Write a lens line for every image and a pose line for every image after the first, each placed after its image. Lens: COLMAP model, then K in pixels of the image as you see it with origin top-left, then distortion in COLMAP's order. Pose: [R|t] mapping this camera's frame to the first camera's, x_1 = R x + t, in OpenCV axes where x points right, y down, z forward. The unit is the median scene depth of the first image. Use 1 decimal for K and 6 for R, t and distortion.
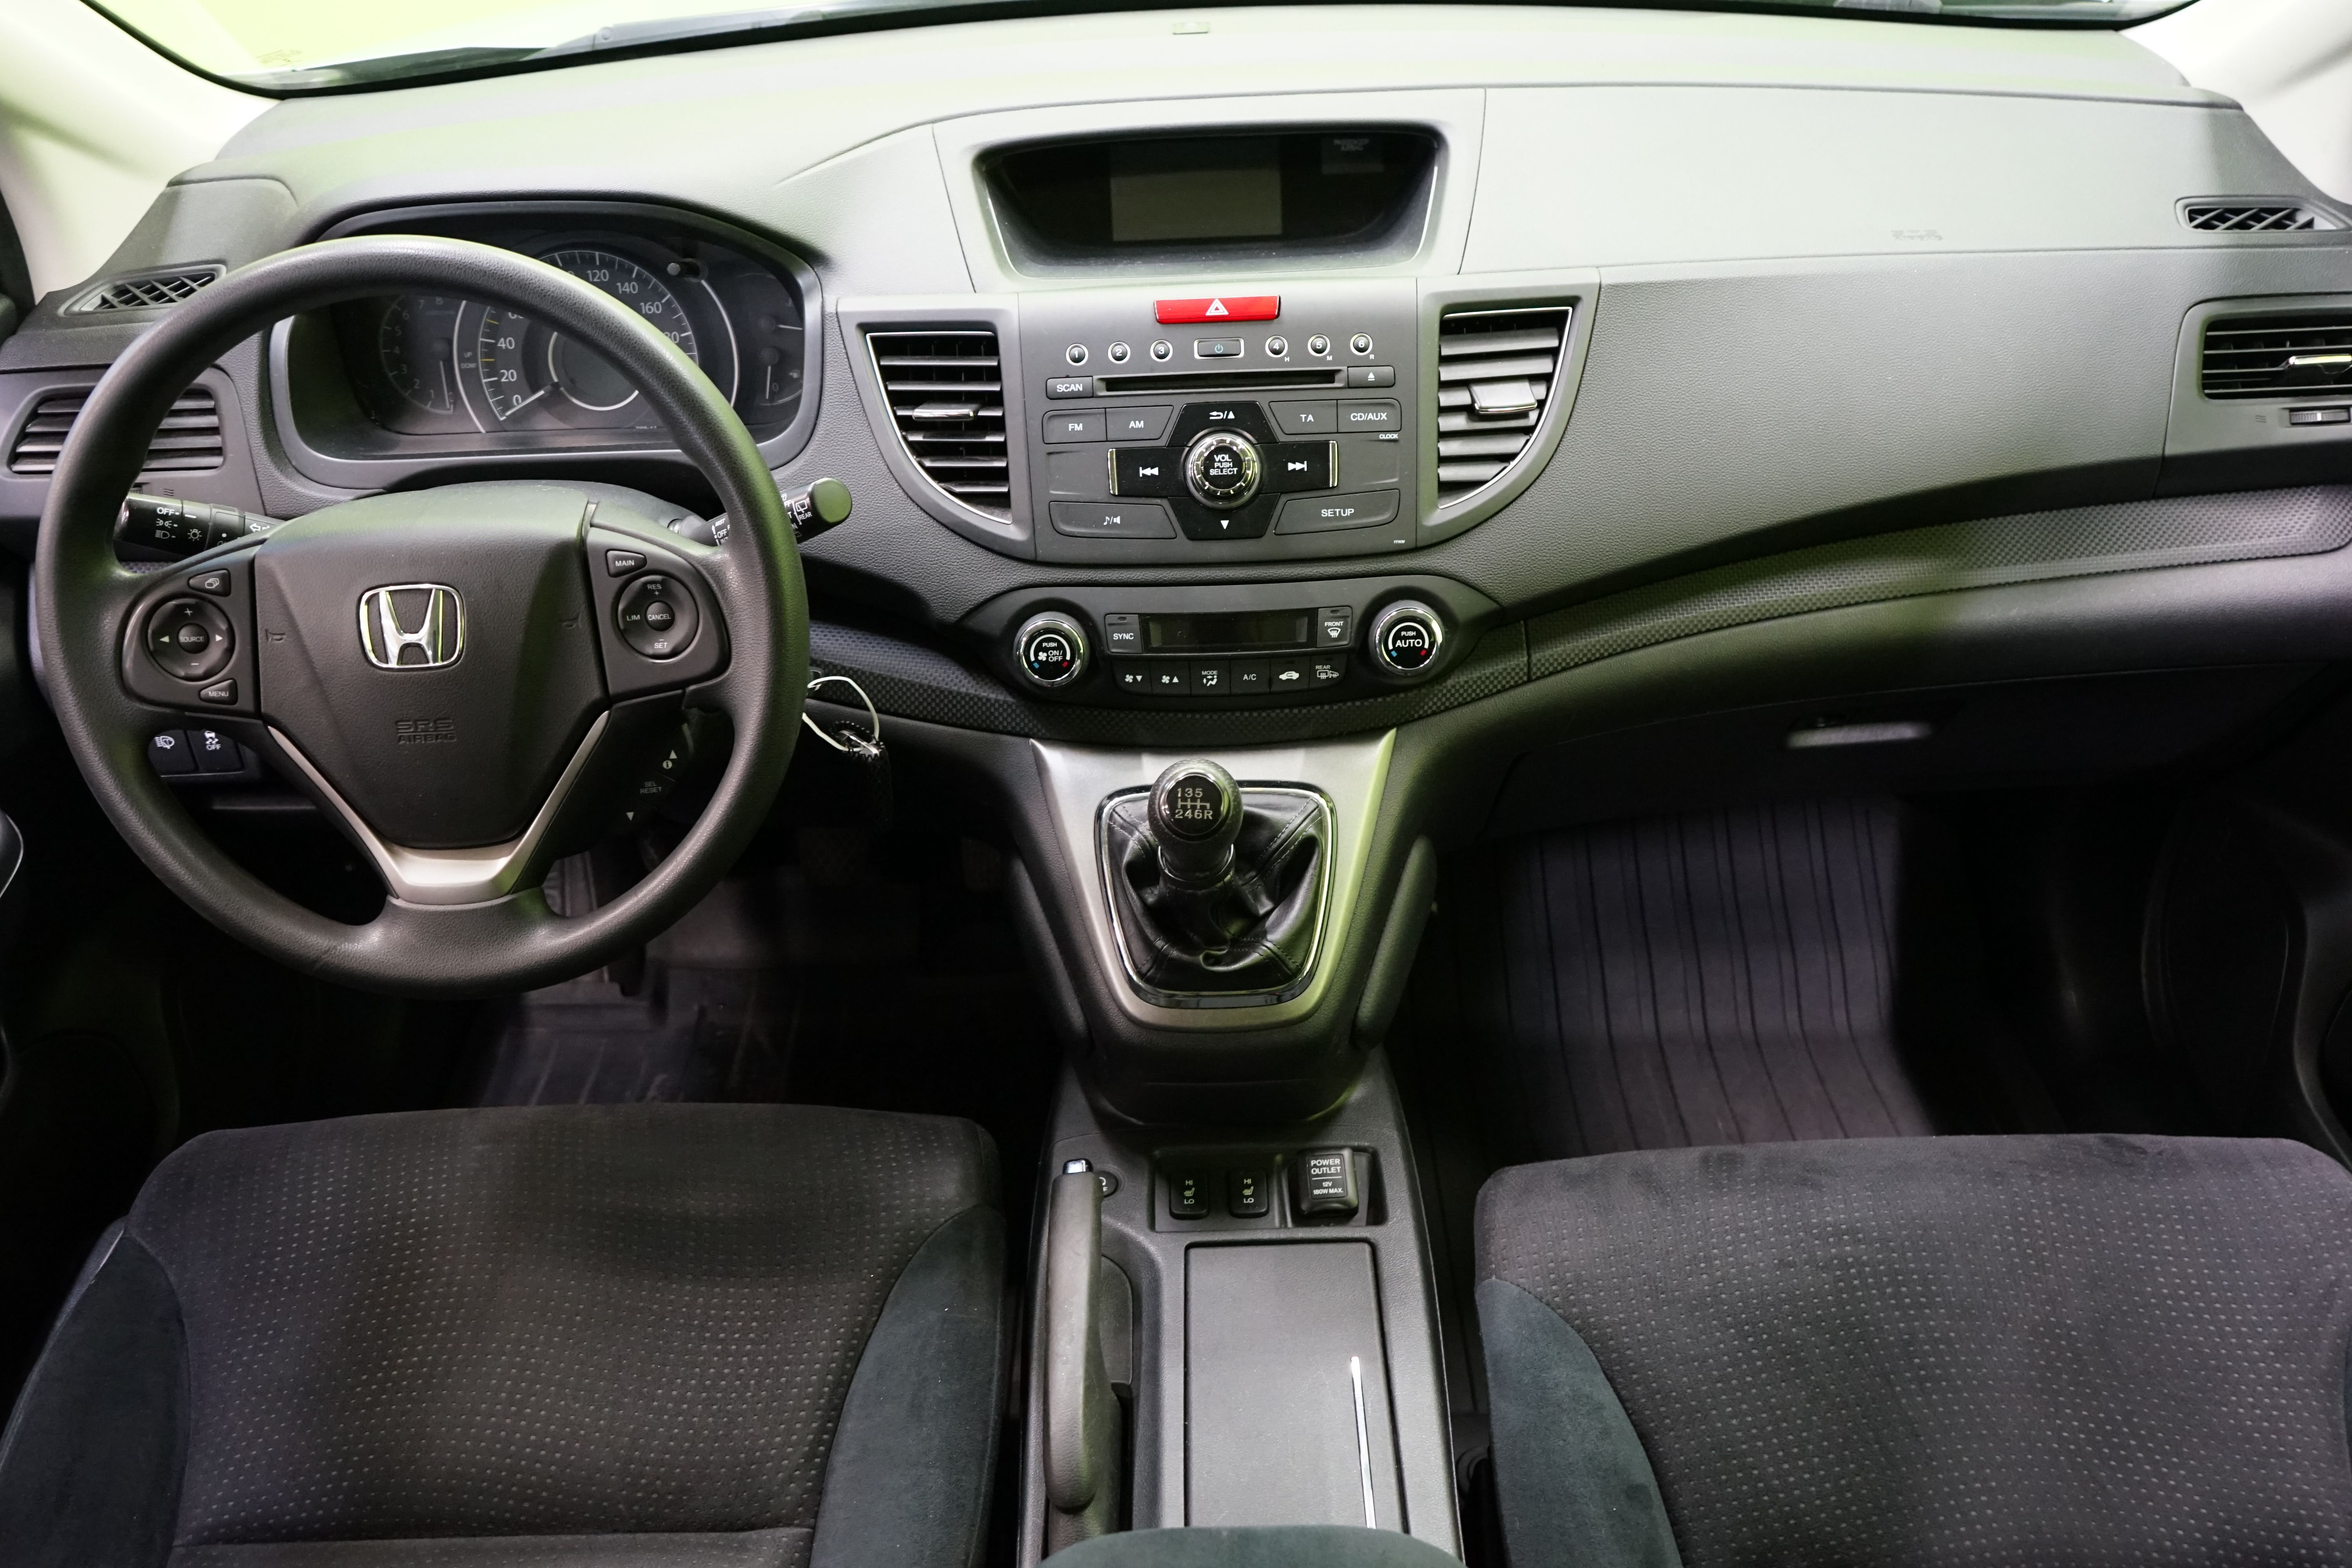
lens RADIAL K [[1924.5, 0, 1176.0], [0, 1924.5, 784.0], [0, 0, 1]] dist [-0.011026, -0.005187]
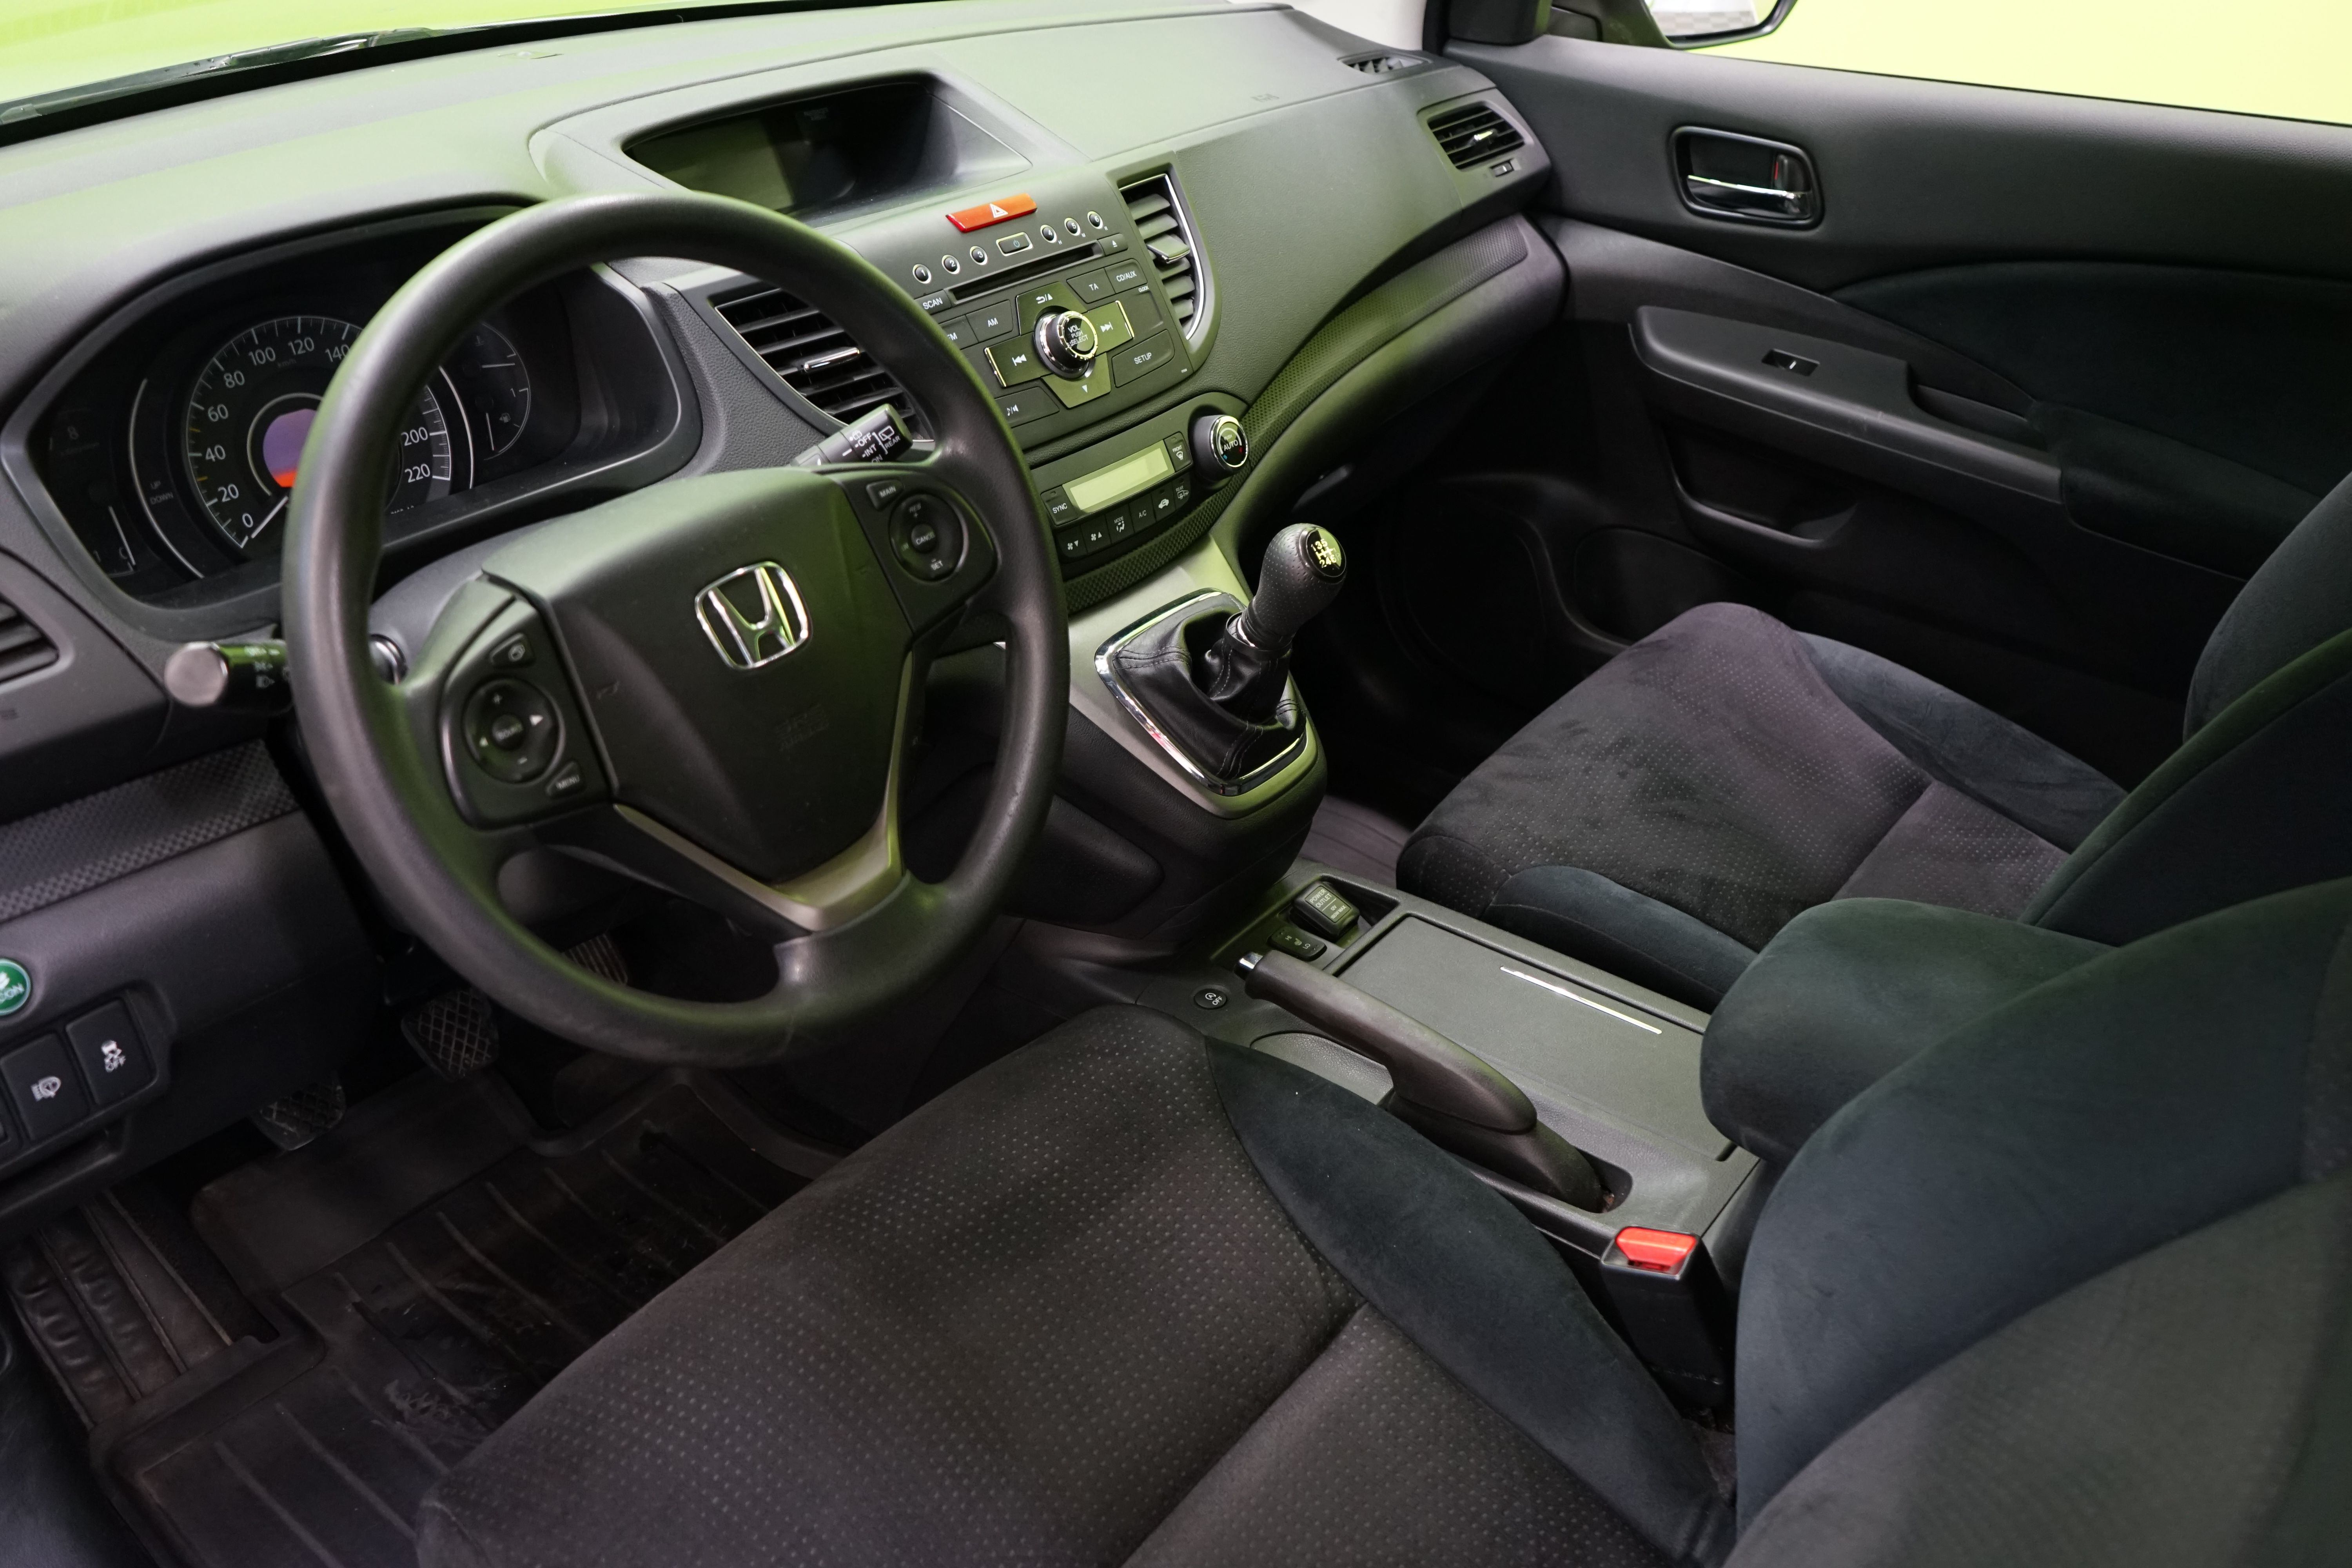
lens RADIAL K [[1880.2, 0, 1176.0], [0, 1880.2, 784.0], [0, 0, 1]] dist [-0.007423, -0.003062]
pose [[0.613113, -0.369305, 0.698360, -0.779949], [0.428330, 0.898190, 0.098933, -0.013964], [-0.663796, 0.238471, 0.708876, 0.241822]]
